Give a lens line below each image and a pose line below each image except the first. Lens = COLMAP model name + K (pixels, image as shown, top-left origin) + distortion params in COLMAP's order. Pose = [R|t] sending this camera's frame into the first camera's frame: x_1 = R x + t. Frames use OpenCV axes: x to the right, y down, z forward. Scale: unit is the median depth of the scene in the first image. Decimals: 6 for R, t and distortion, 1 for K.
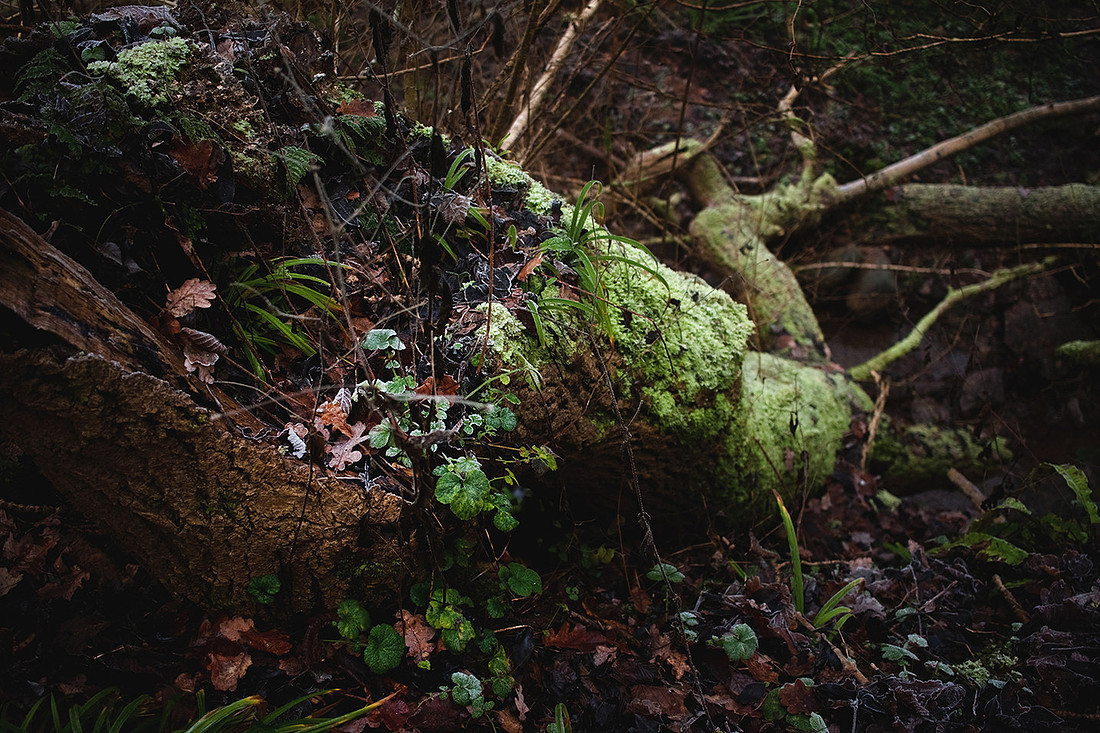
lens RADIAL K [[1242.9, 0, 547.9], [0, 1242.9, 365.9], [0, 0, 1]] dist [-0.092789, 0.000000]
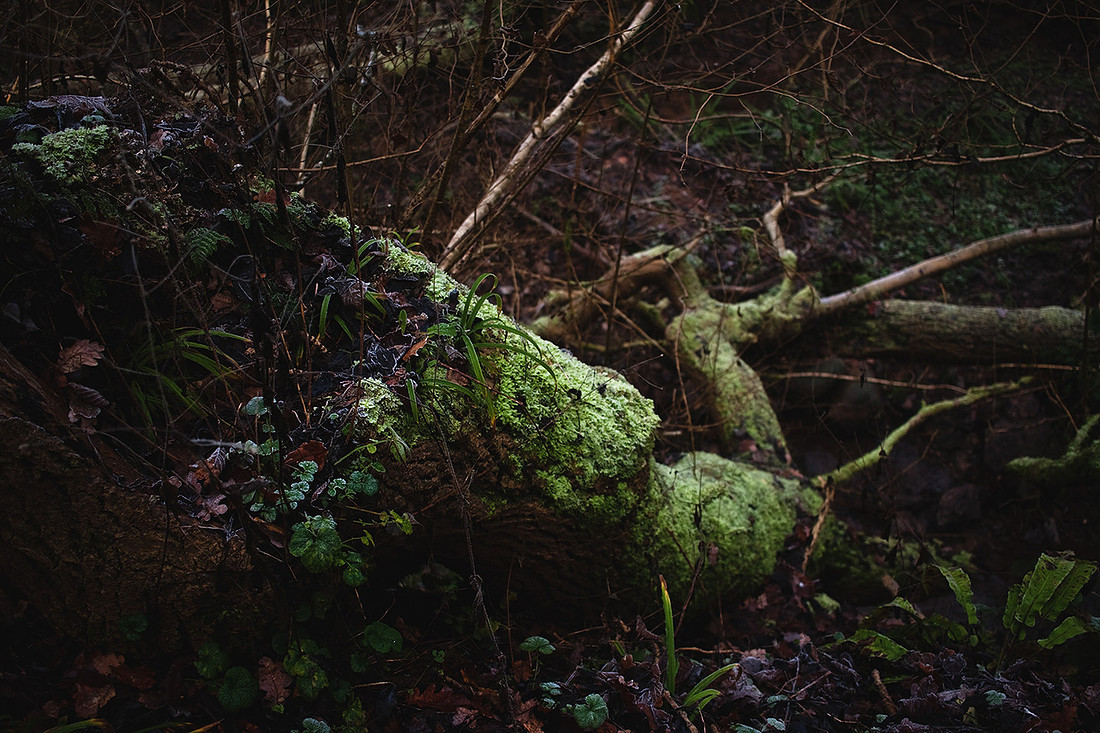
lens RADIAL K [[1242.9, 0, 551.3], [0, 1242.9, 361.6], [0, 0, 1]] dist [-0.092789, 0.000000]
pose [[0.998552, 0.050538, -0.018419, 0.107615], [-0.051917, 0.995090, -0.084262, 0.014250], [0.014070, 0.085096, 0.996273, -0.066963]]
